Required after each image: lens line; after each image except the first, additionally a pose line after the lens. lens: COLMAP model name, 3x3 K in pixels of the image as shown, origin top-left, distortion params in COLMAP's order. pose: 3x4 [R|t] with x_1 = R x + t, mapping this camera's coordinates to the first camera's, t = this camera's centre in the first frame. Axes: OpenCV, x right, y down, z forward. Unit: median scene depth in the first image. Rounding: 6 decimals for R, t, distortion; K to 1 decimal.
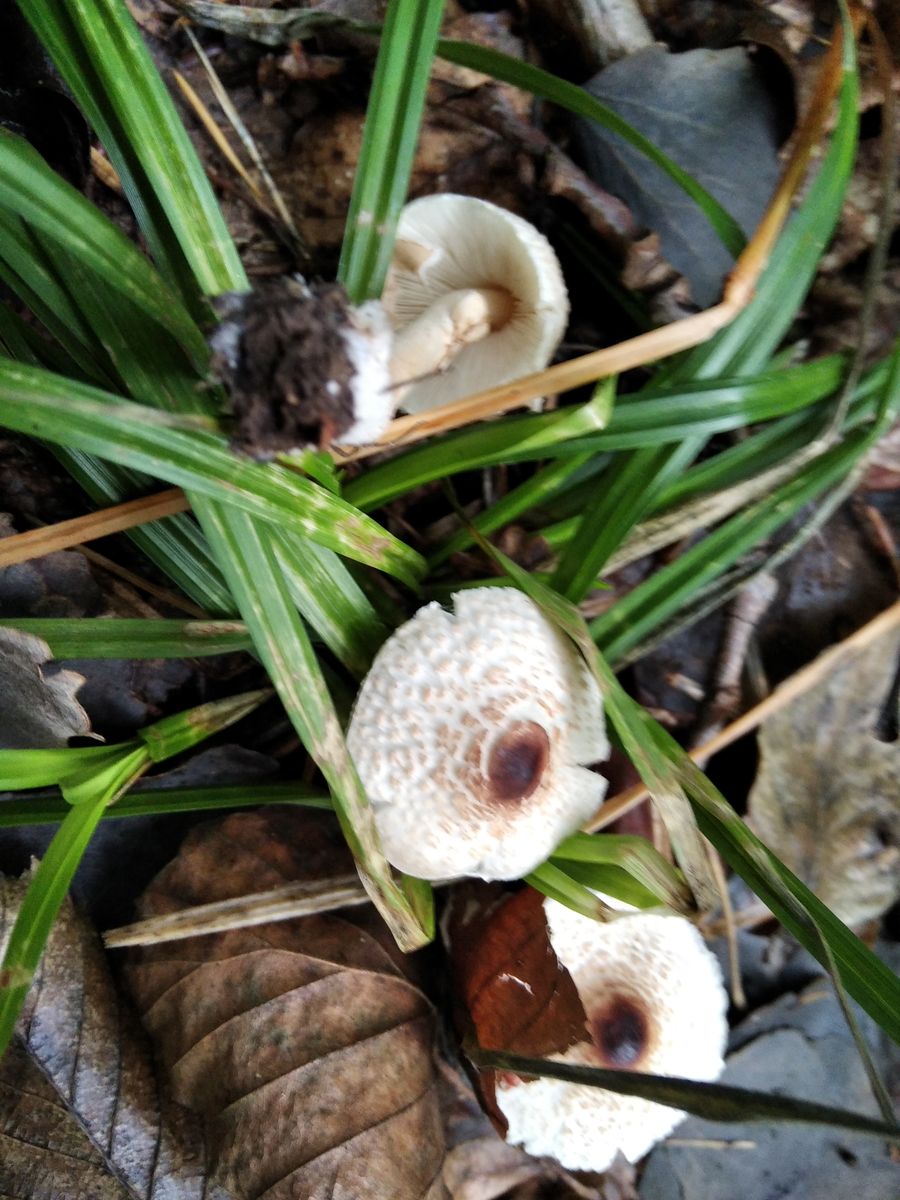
lens RADIAL K [[990.8, 0, 446.4], [0, 990.8, 619.6], [0, 0, 1]] dist [0.049854, -0.143360]
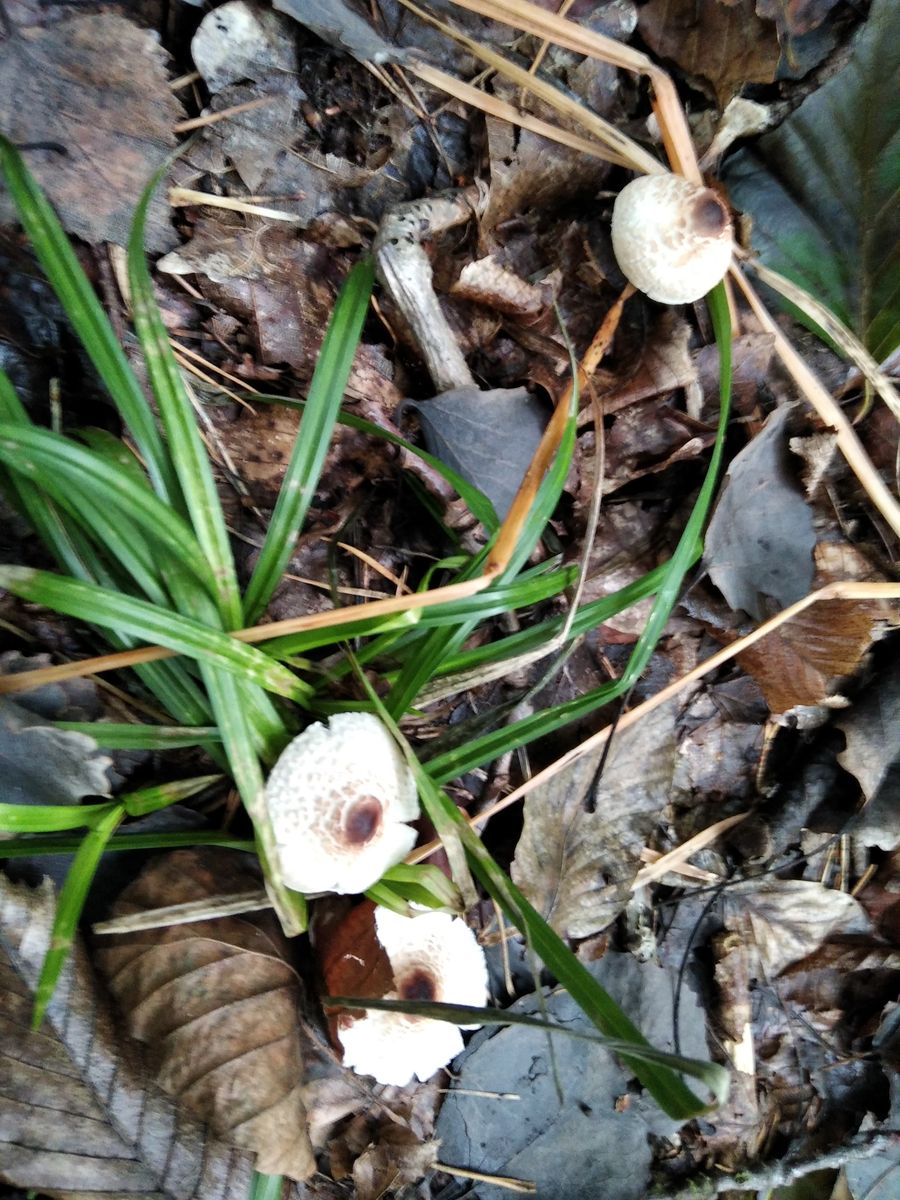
lens RADIAL K [[986.5, 0, 463.6], [0, 986.5, 598.4], [0, 0, 1]] dist [0.088719, -0.139889]
pose [[0.988924, 0.056175, 0.137384, -0.010211], [-0.045857, 0.995964, -0.077151, -0.103152], [-0.141164, 0.069996, 0.987509, -0.668309]]
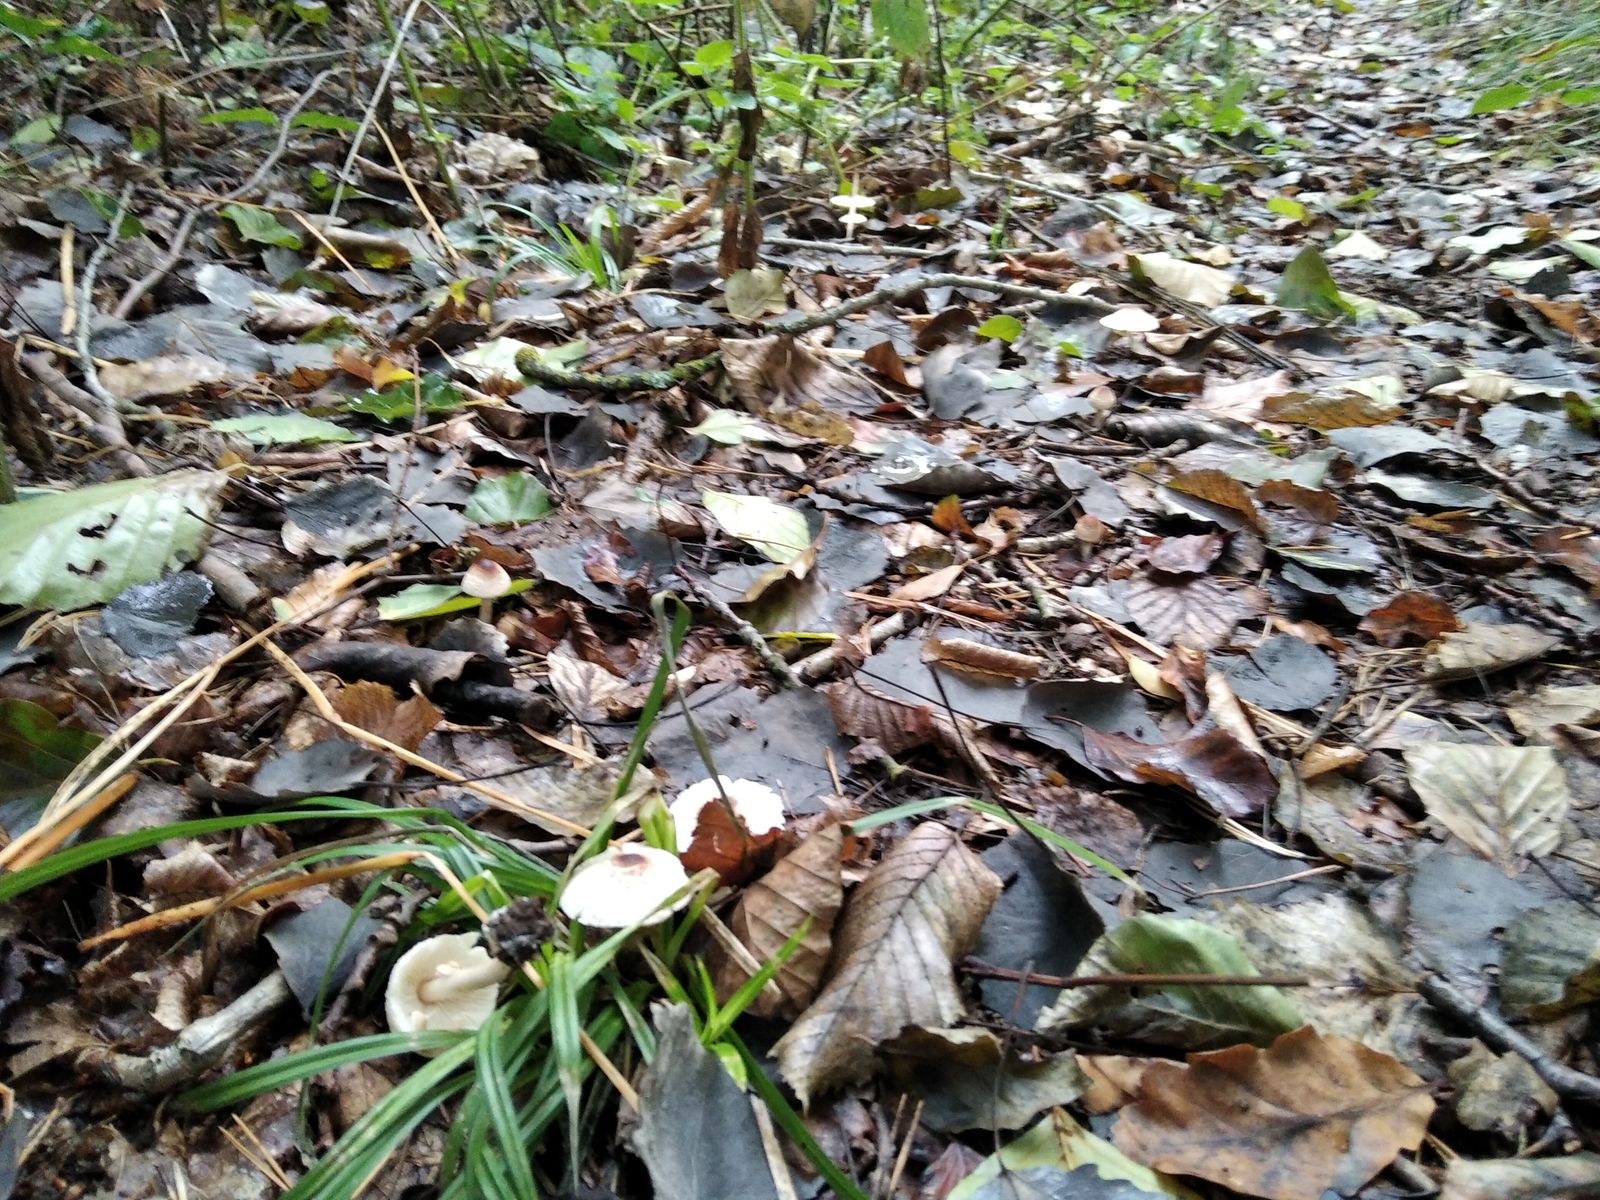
lens RADIAL K [[1225.5, 0, 800.0], [0, 1225.5, 600.0], [0, 0, 1]] dist [0.045941, 0.000723]
pose [[-0.482602, -0.691080, 0.538055, -1.207437], [0.868403, -0.297677, 0.396566, -0.457221], [-0.113893, 0.658633, 0.743795, -1.609987]]
